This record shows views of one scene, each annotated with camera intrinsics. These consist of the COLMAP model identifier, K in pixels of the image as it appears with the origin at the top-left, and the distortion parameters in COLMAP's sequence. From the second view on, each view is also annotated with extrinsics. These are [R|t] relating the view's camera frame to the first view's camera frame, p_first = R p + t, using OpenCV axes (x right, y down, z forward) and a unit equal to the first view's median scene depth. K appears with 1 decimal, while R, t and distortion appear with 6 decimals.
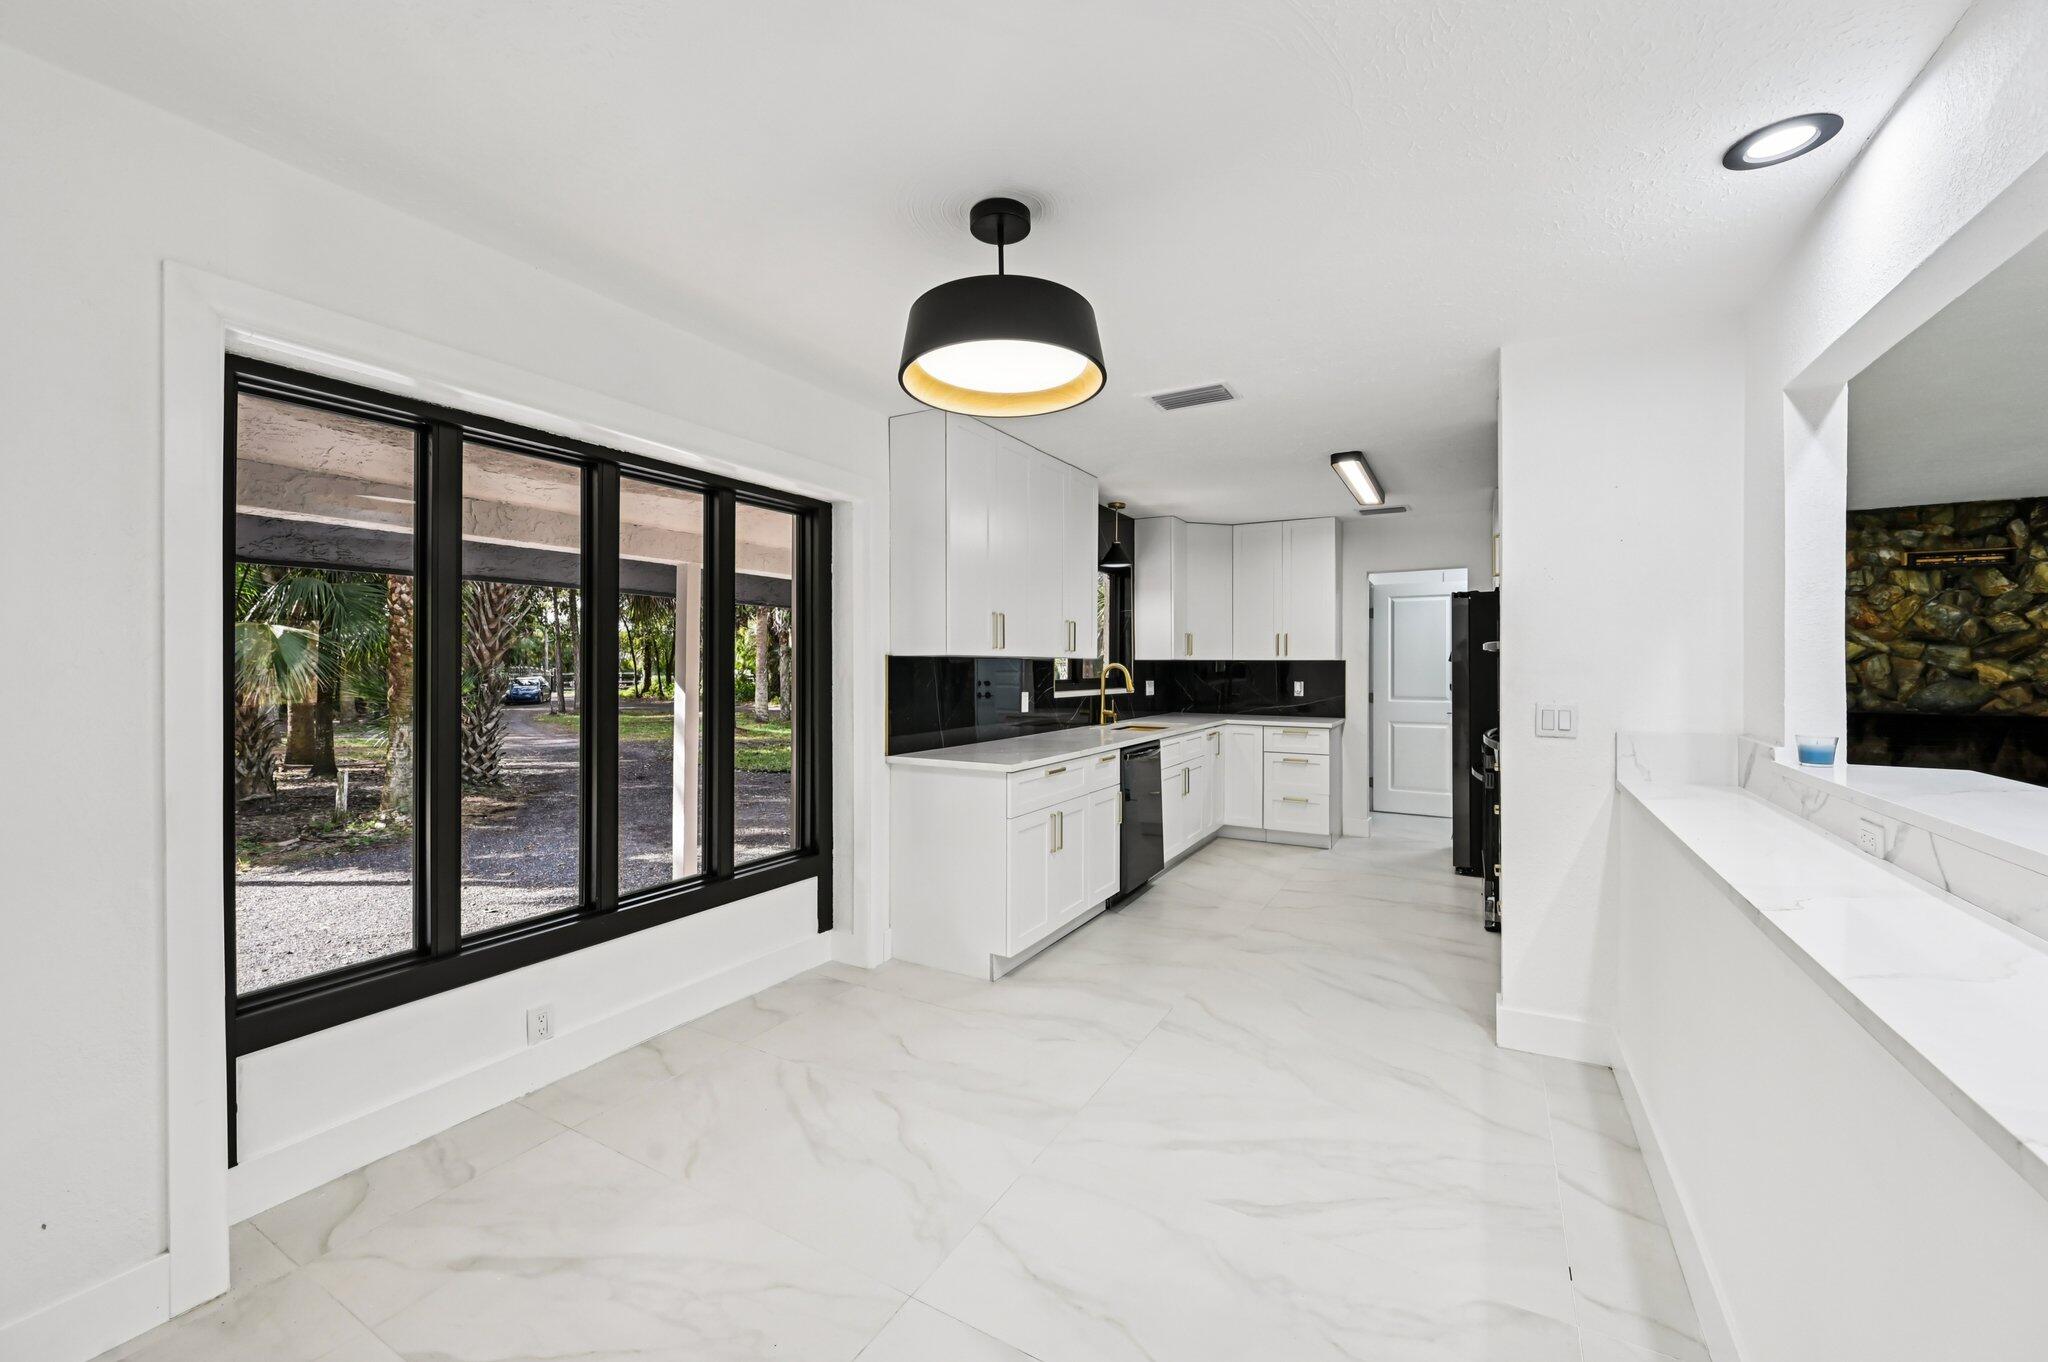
lens RADIAL K [[809.1, 0, 1019.5], [0, 809.1, 662.2], [0, 0, 1]] dist [-0.003690, -0.000043]
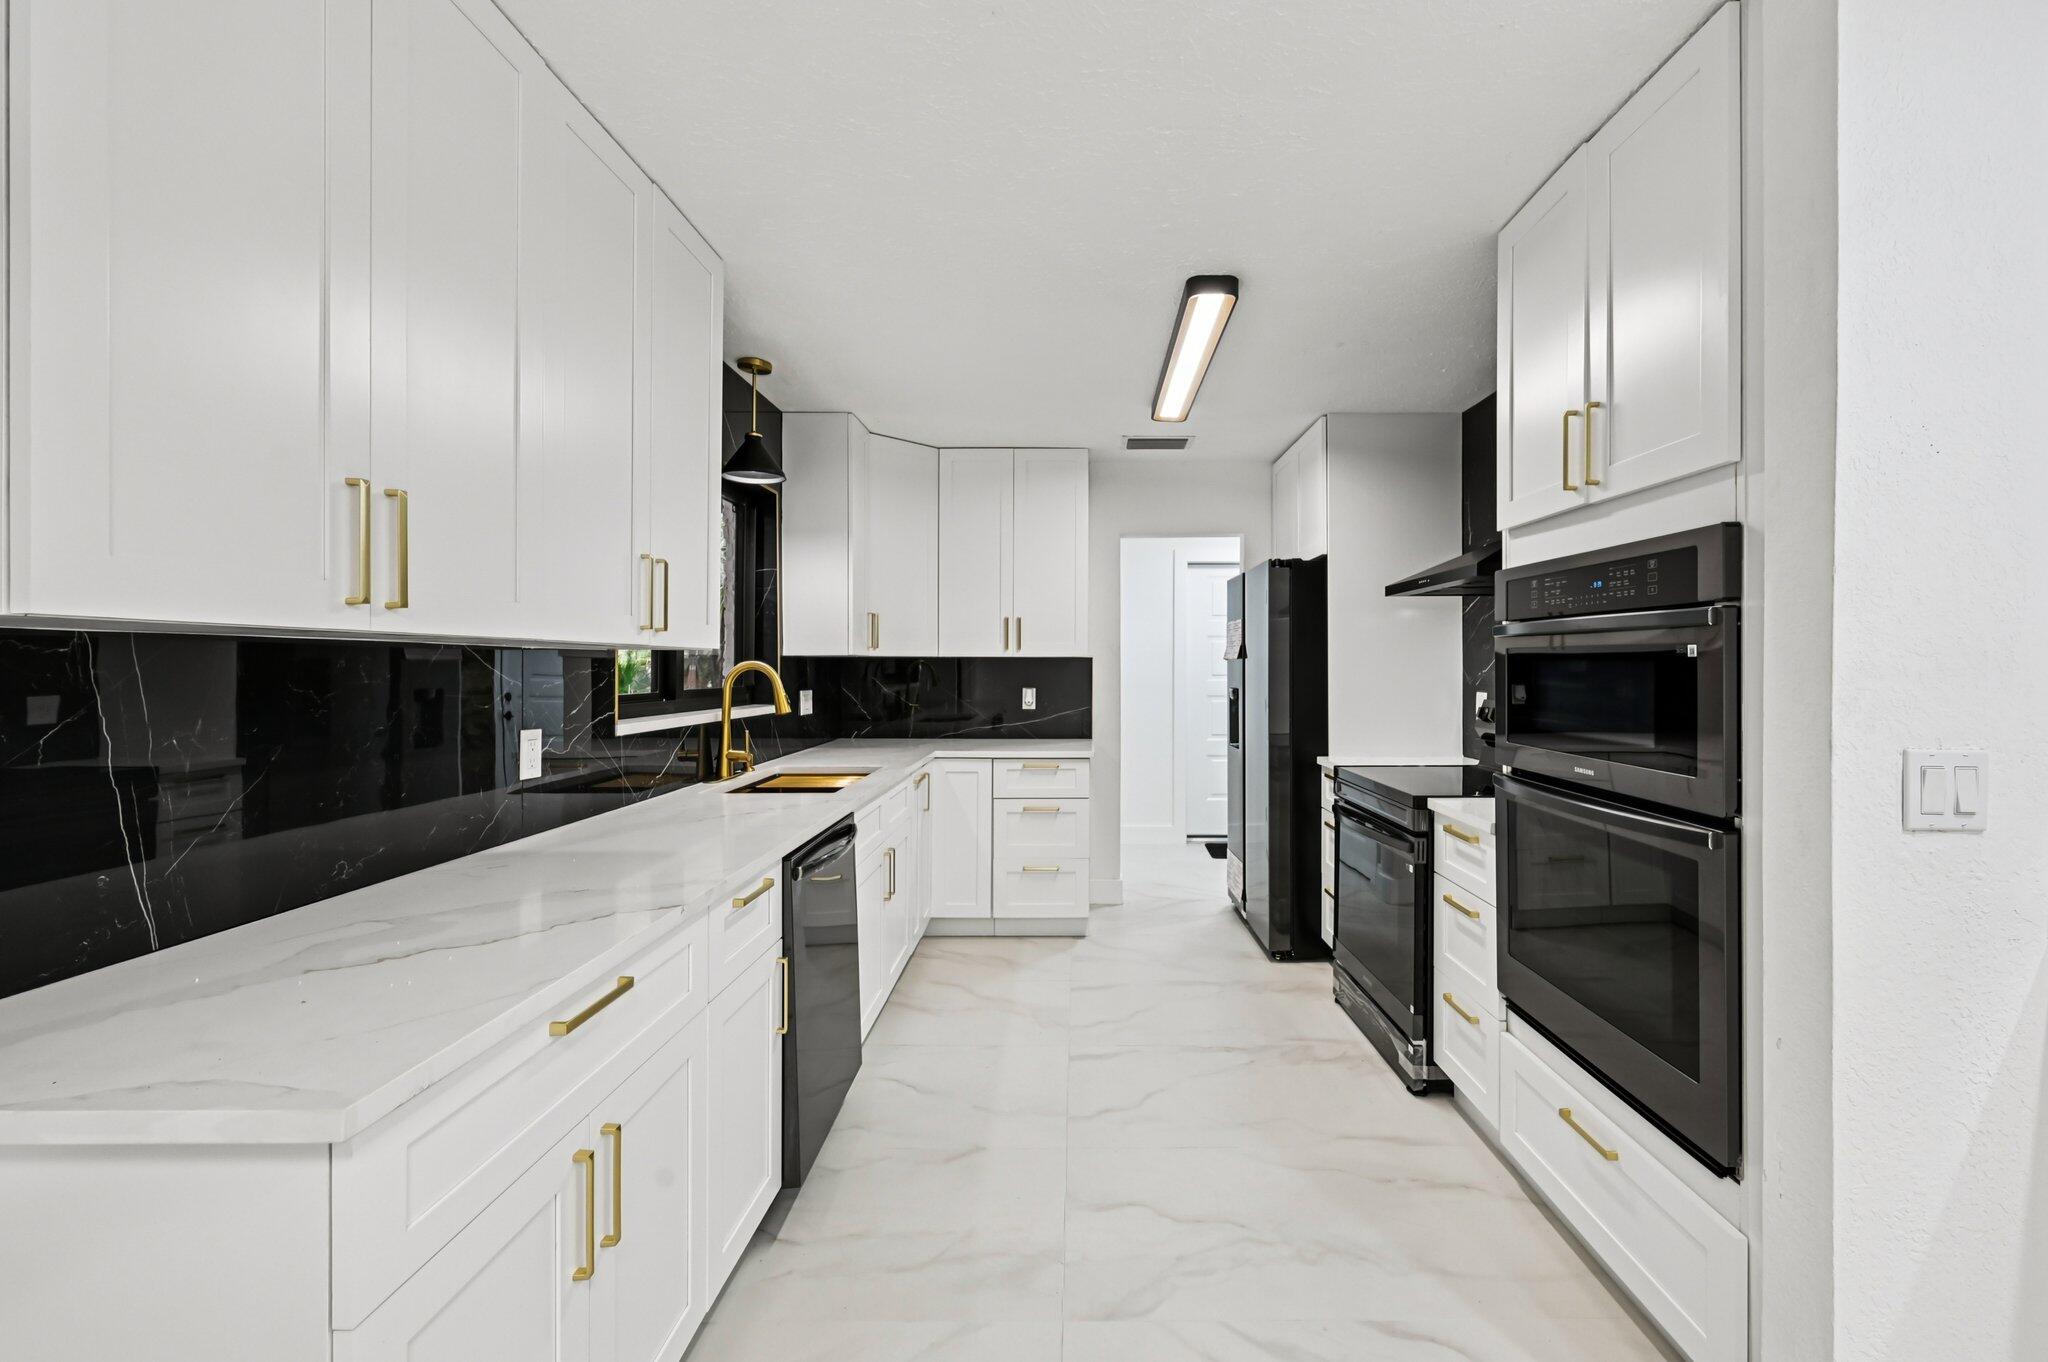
lens RADIAL K [[809.1, 0, 1045.0], [0, 809.1, 664.1], [0, 0, 1]] dist [-0.003690, -0.000043]
pose [[0.885400, 0.001915, 0.464826, 0.044527], [-0.001068, 0.999997, -0.002084, 0.005826], [-0.464829, 0.001349, 0.885399, 0.474723]]
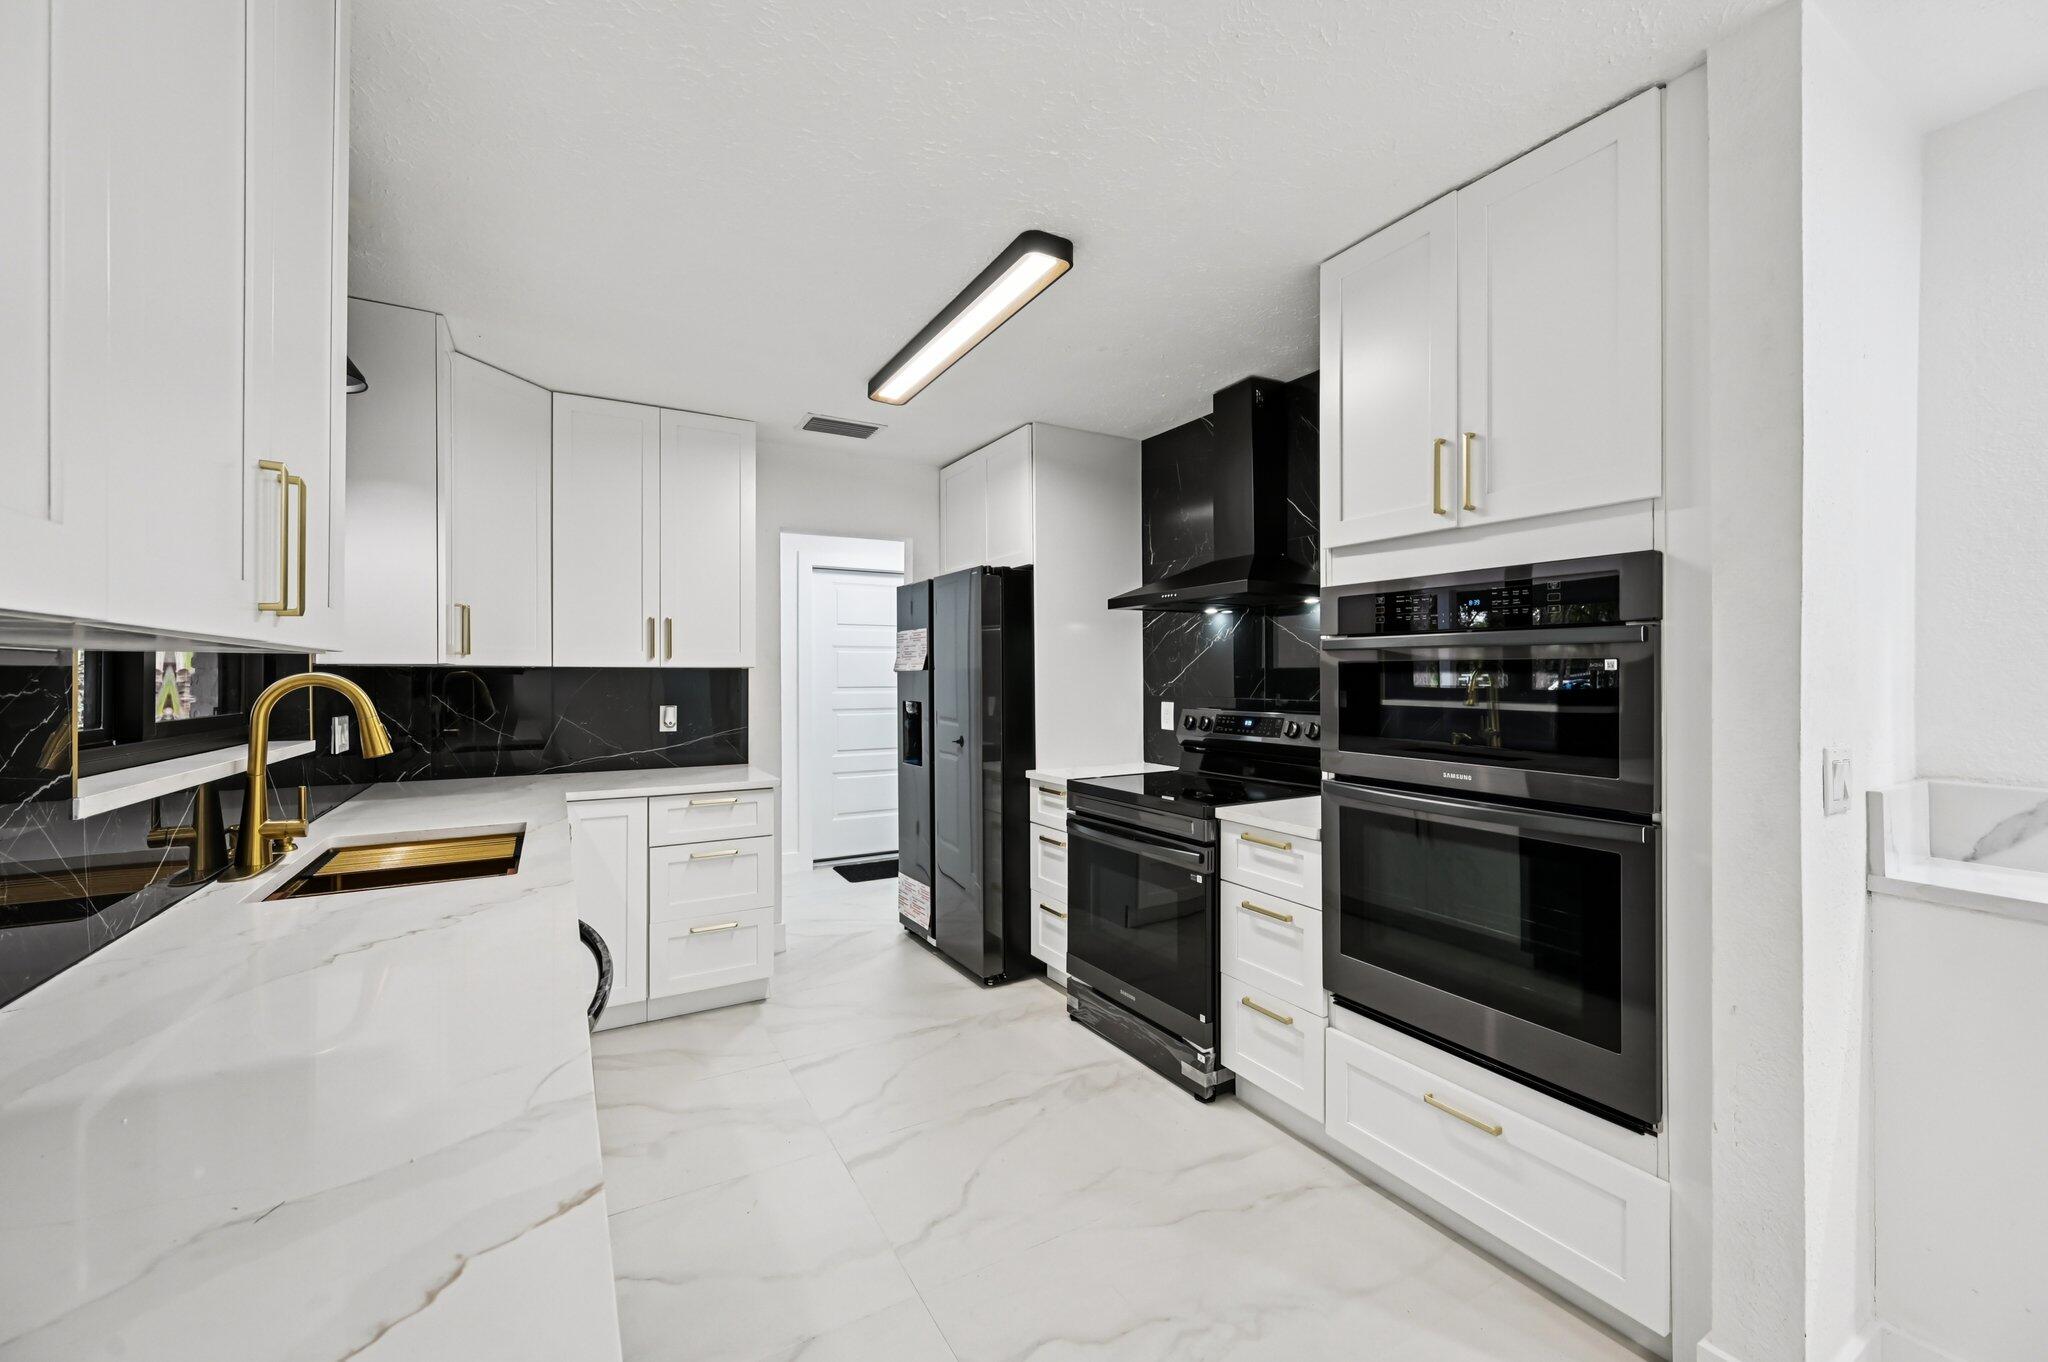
lens RADIAL K [[809.1, 0, 1021.0], [0, 809.1, 676.5], [0, 0, 1]] dist [-0.003690, -0.000043]
pose [[0.533791, -0.000550, 0.845616, -0.006661], [0.001566, 0.999999, -0.000339, 0.004718], [-0.845615, 0.001505, 0.533791, 0.632680]]
